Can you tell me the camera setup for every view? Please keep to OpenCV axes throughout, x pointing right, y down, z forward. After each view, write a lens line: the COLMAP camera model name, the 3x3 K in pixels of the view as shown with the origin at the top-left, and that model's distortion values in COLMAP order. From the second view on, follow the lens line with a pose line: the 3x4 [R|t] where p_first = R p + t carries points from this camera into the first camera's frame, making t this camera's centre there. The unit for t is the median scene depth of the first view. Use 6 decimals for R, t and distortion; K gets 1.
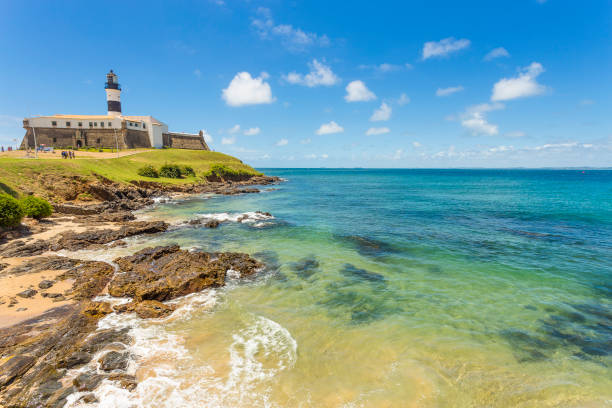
lens RADIAL K [[293.8, 0, 305.6], [0, 293.8, 196.5], [0, 0, 1]] dist [0.008920, -0.000747]
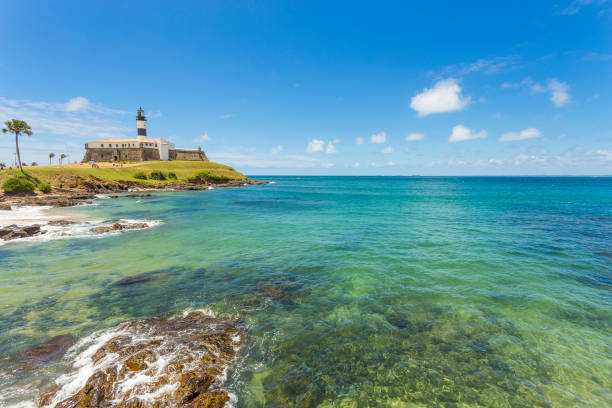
lens RADIAL K [[284.3, 0, 302.2], [0, 284.3, 196.7], [0, 0, 1]] dist [0.003953, 0.000665]
pose [[0.981663, 0.013056, -0.190178, 0.462146], [-0.017332, 0.999633, -0.020839, 0.034966], [0.189837, 0.023753, 0.981528, -0.259288]]
